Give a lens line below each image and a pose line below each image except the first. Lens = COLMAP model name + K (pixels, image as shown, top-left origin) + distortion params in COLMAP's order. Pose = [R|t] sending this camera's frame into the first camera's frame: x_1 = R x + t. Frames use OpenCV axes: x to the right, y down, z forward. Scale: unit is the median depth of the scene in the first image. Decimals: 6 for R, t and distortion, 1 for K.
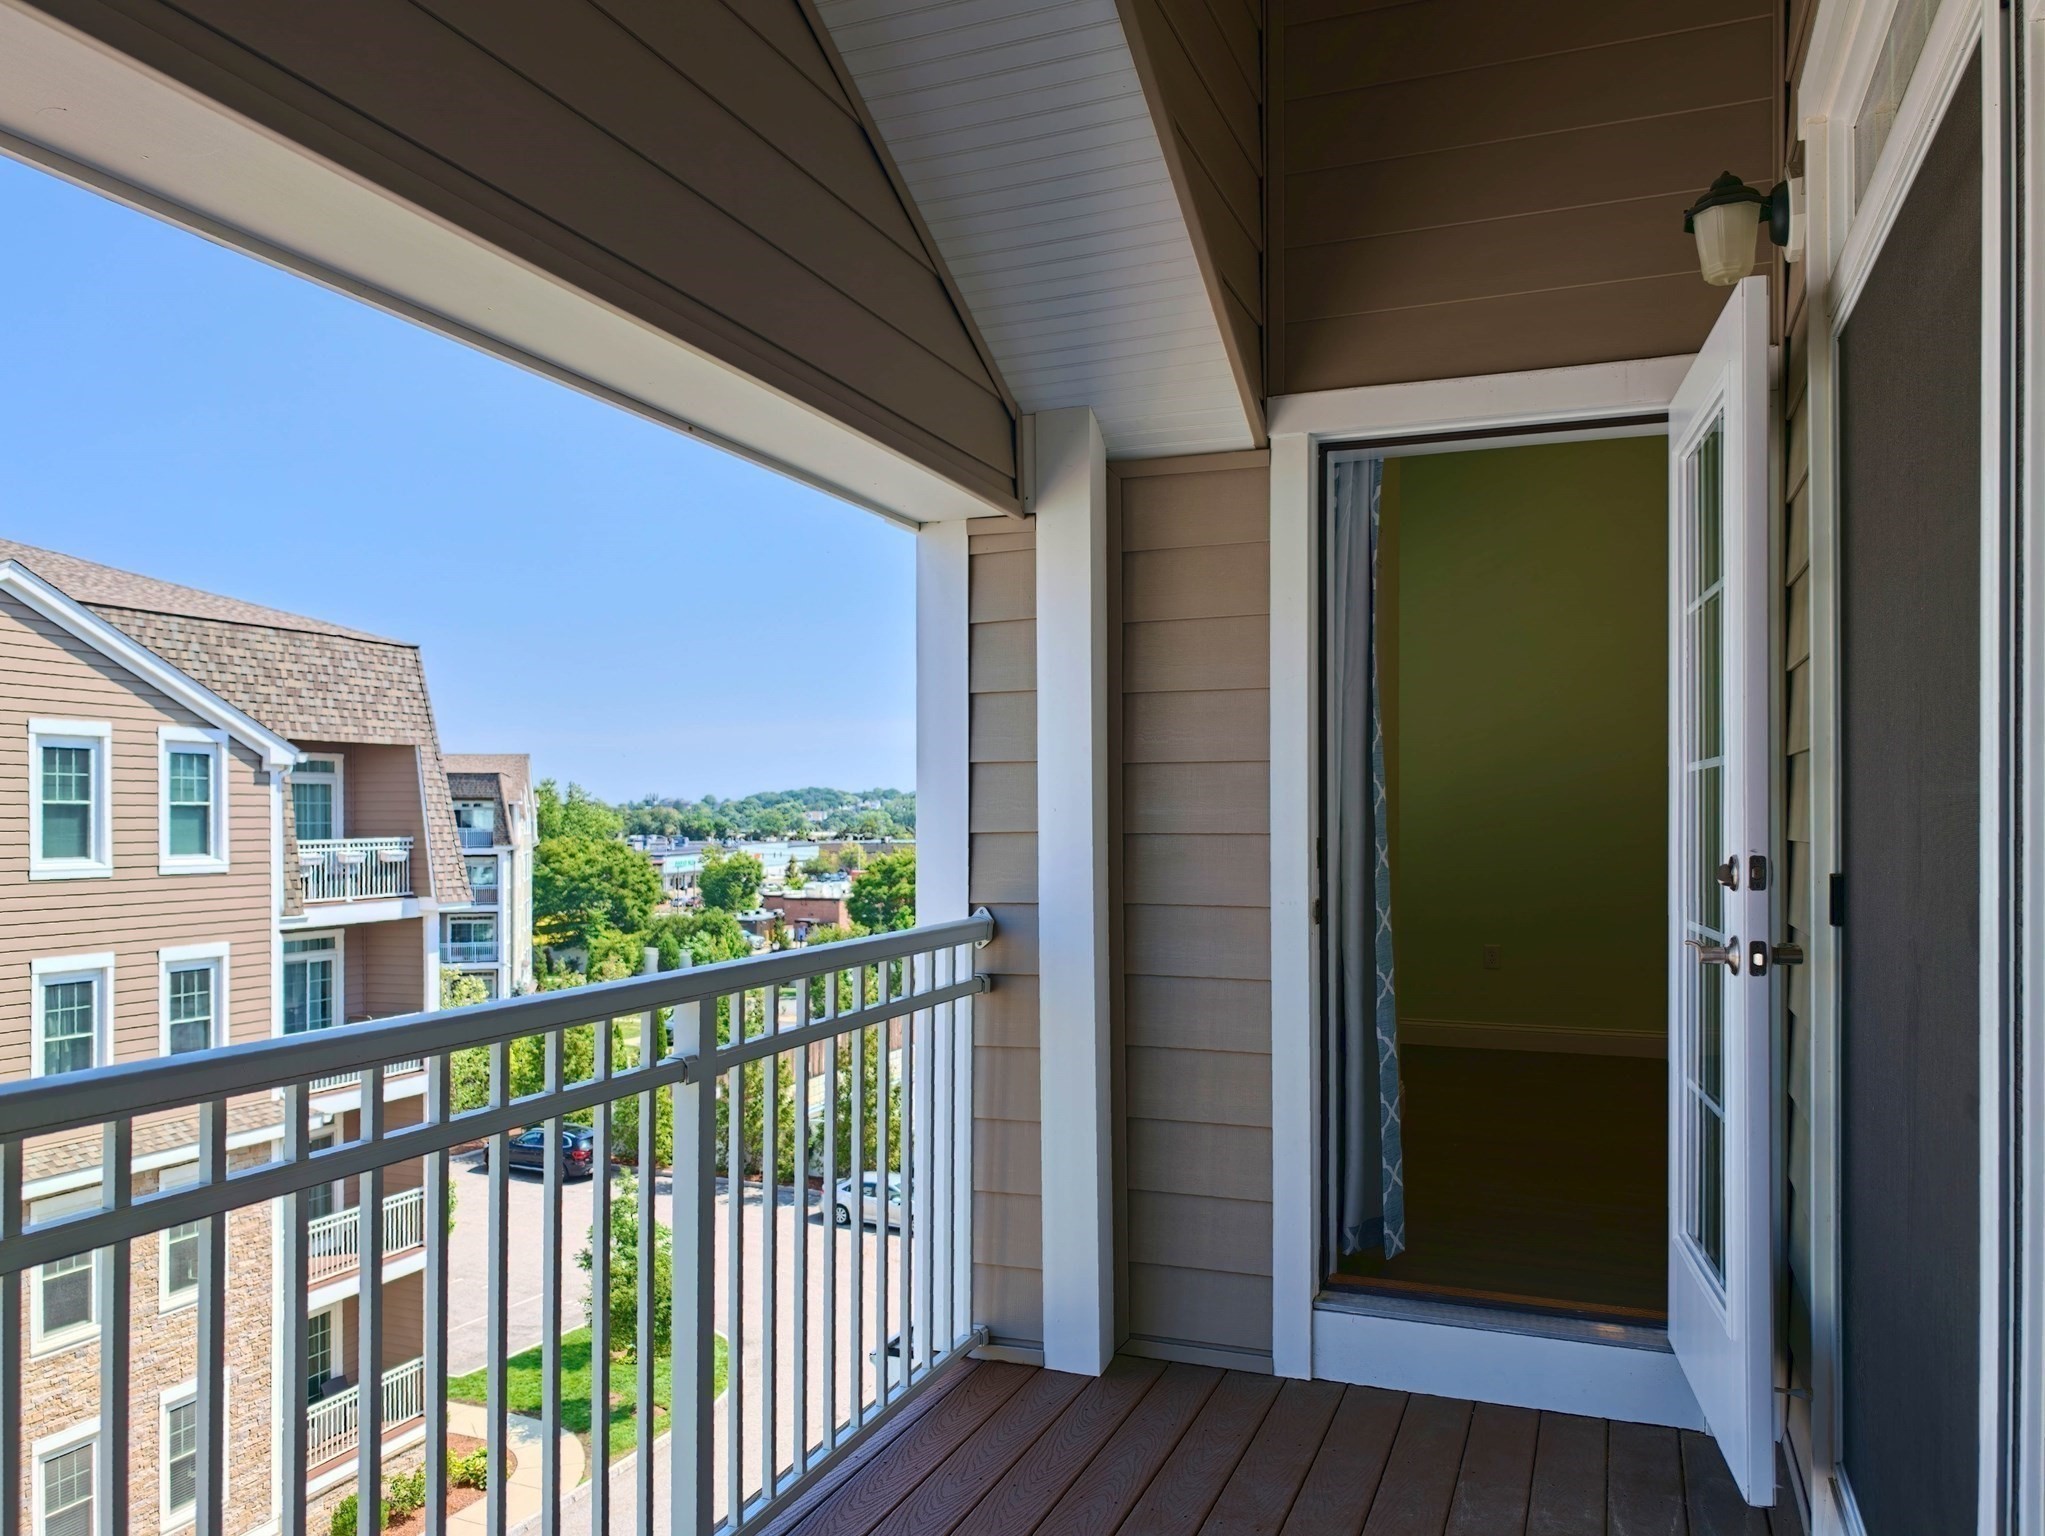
lens RADIAL K [[1411.2, 0, 1022.5], [0, 1411.2, 768.0], [0, 0, 1]] dist [0.036987, -0.032760]
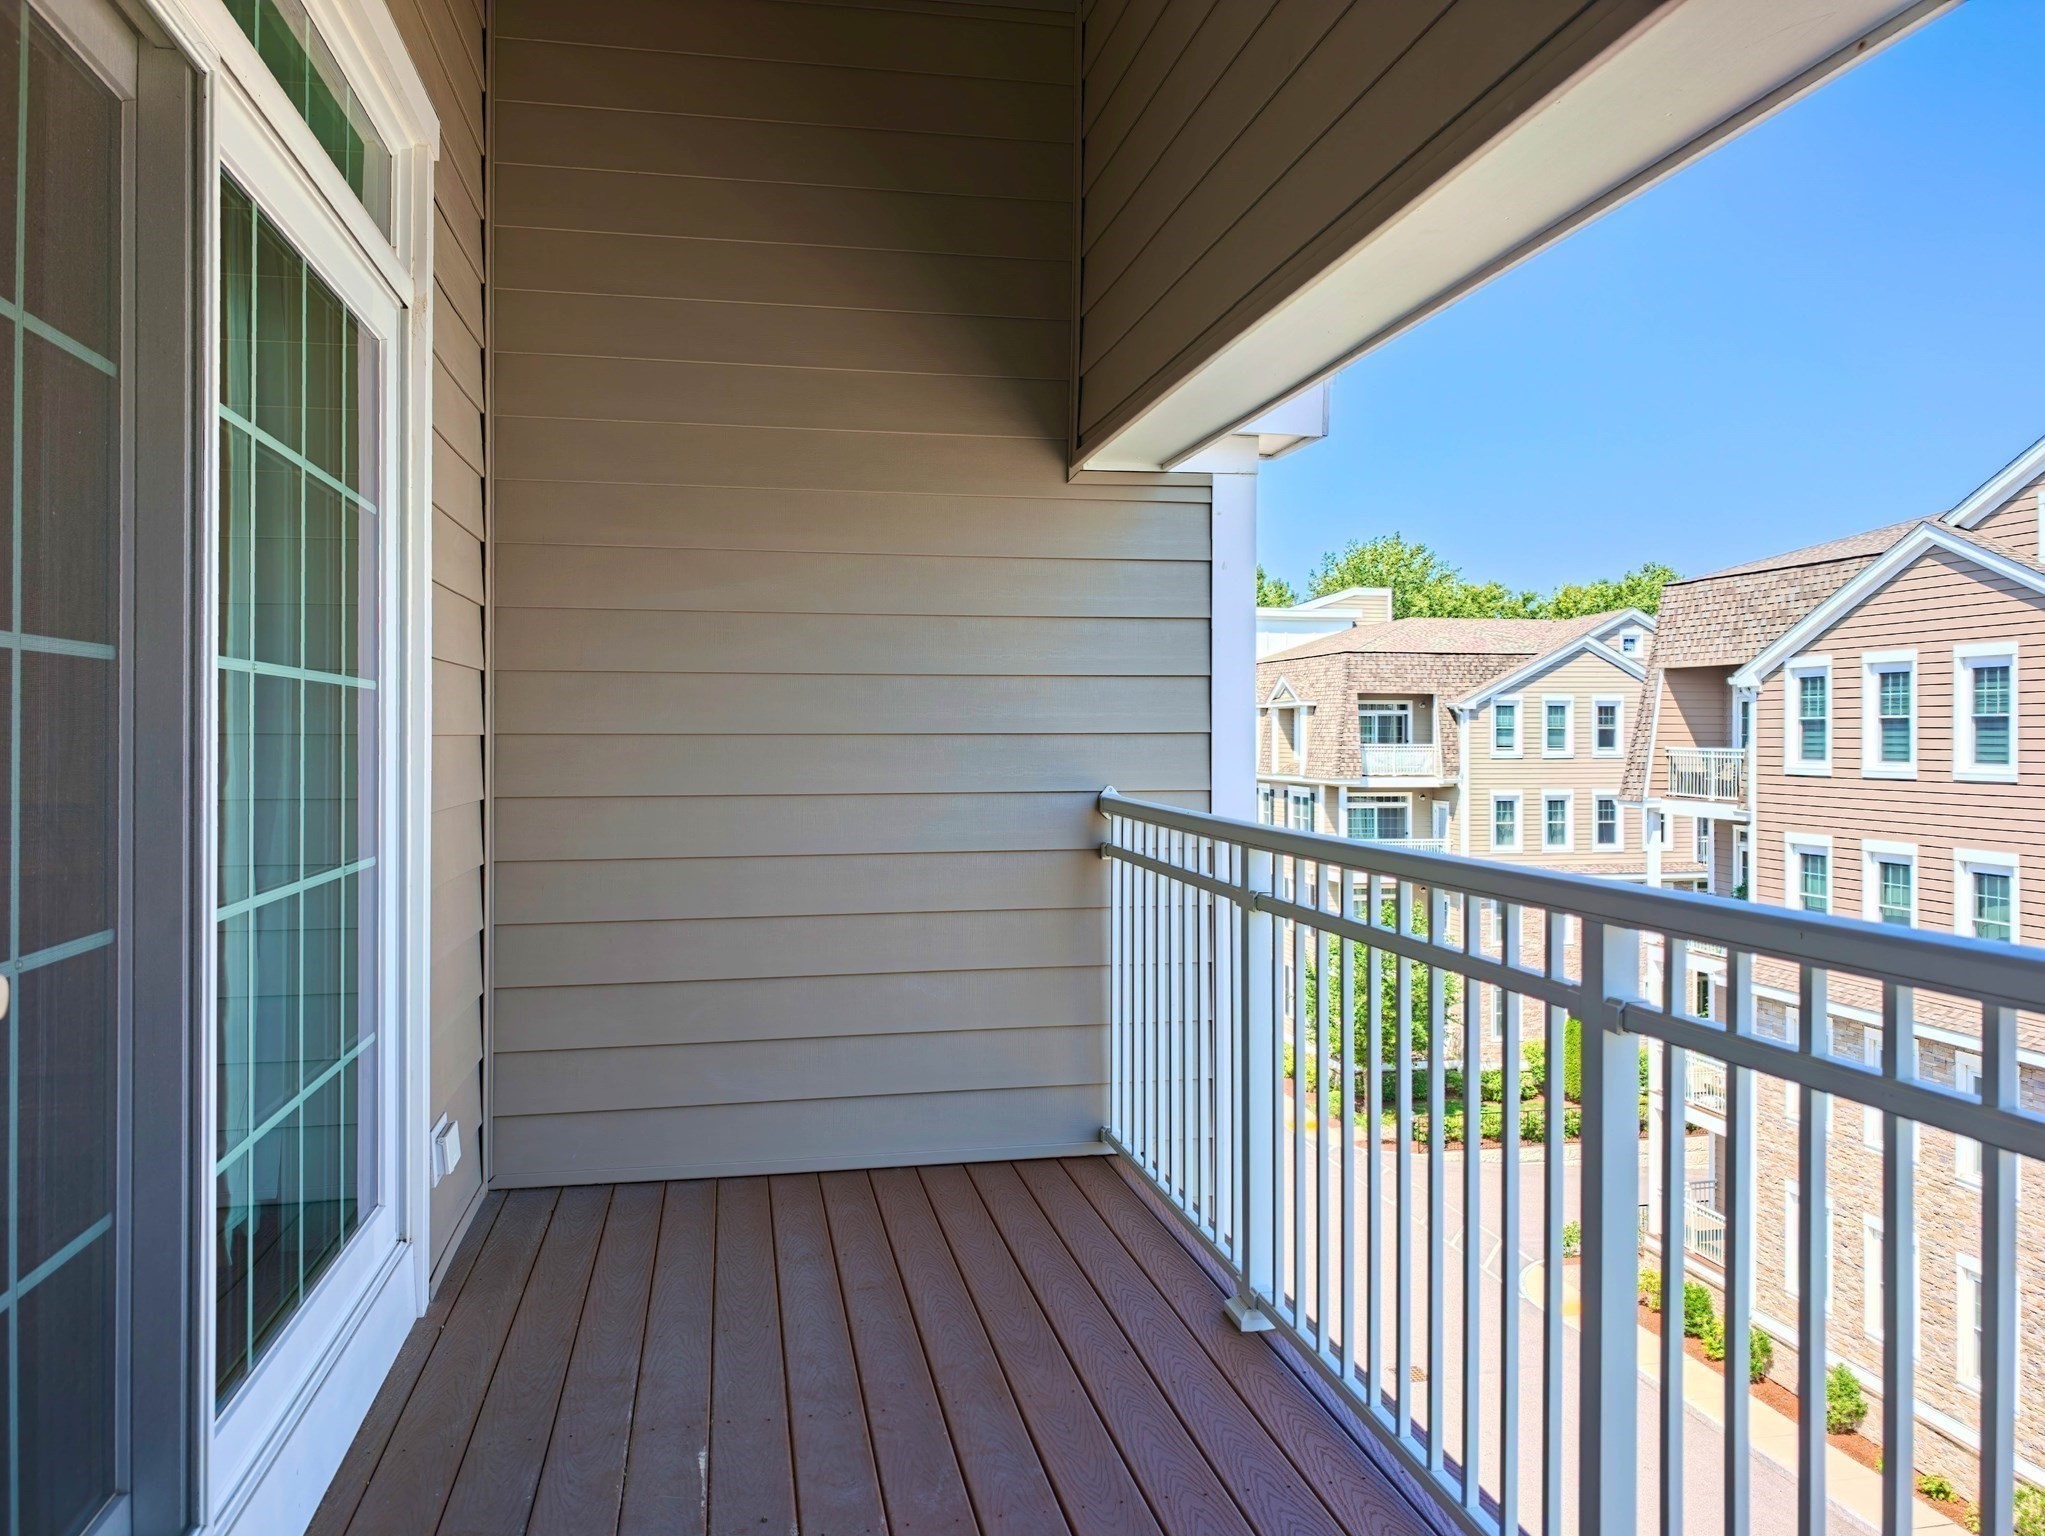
lens RADIAL K [[1430.6, 0, 1018.9], [0, 1430.6, 735.5], [0, 0, 1]] dist [0.078300, -0.129594]
pose [[-0.824419, 0.001237, -0.565978, 0.603863], [0.019149, 0.999486, -0.025709, 0.053603], [0.565655, -0.032032, -0.824019, 1.477774]]
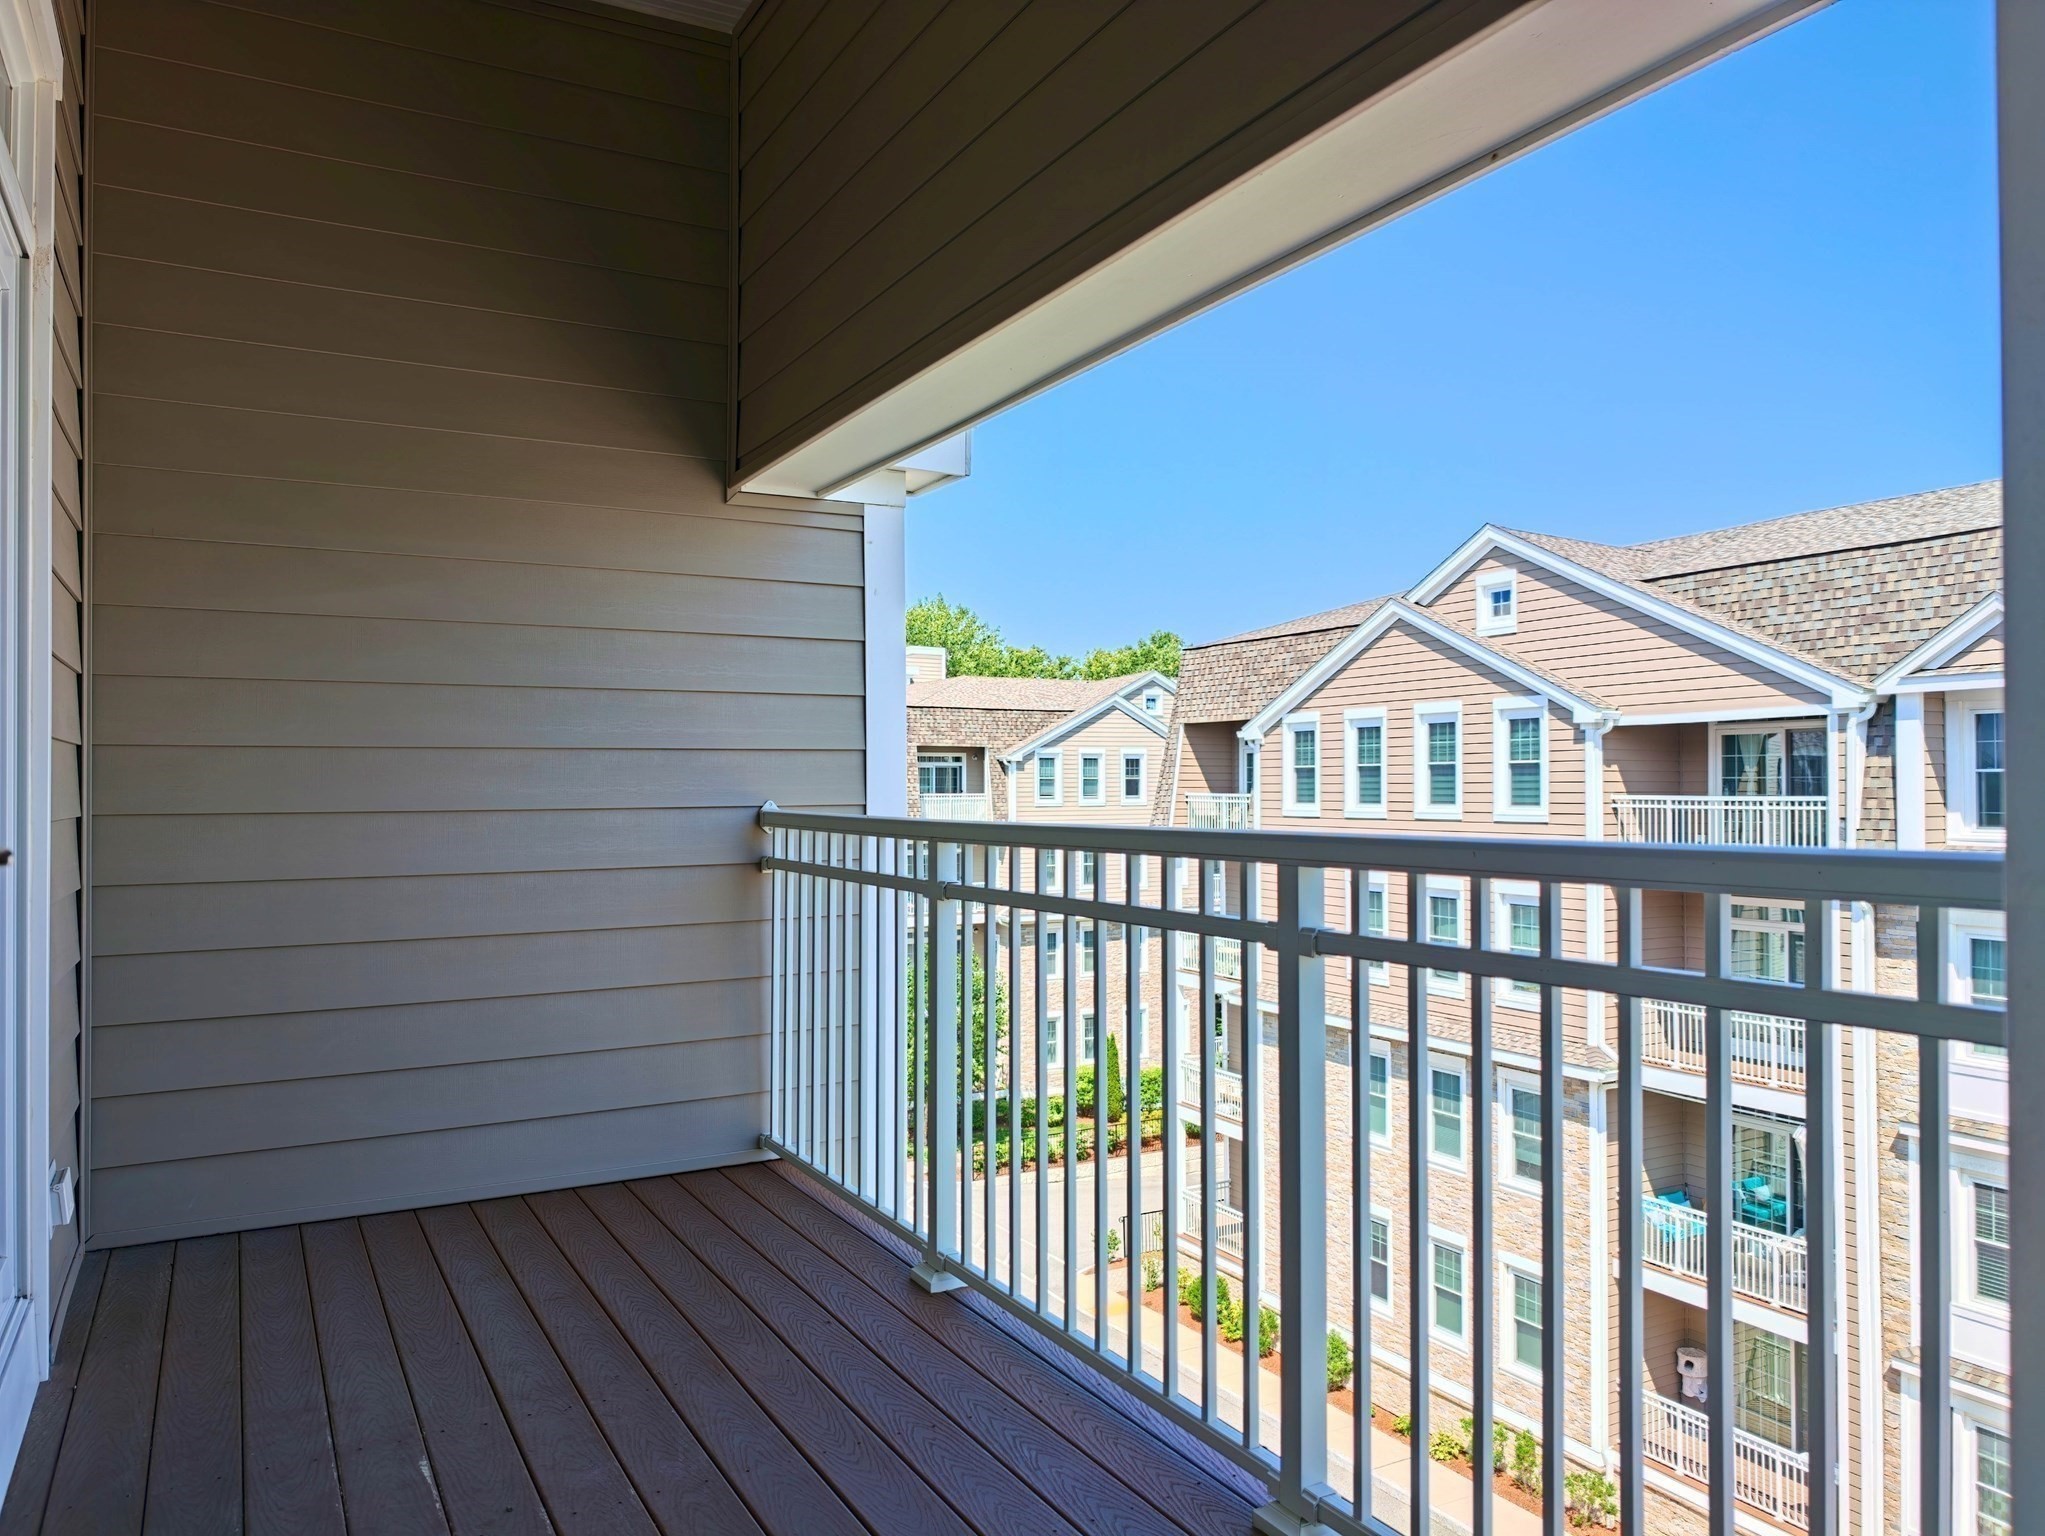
lens RADIAL K [[1411.2, 0, 1022.5], [0, 1411.2, 768.0], [0, 0, 1]] dist [0.036987, -0.032760]
pose [[-0.612891, -0.005770, -0.790146, 0.614776], [0.032034, 0.998970, -0.032143, 0.057535], [0.789518, -0.045011, -0.612075, 1.473991]]
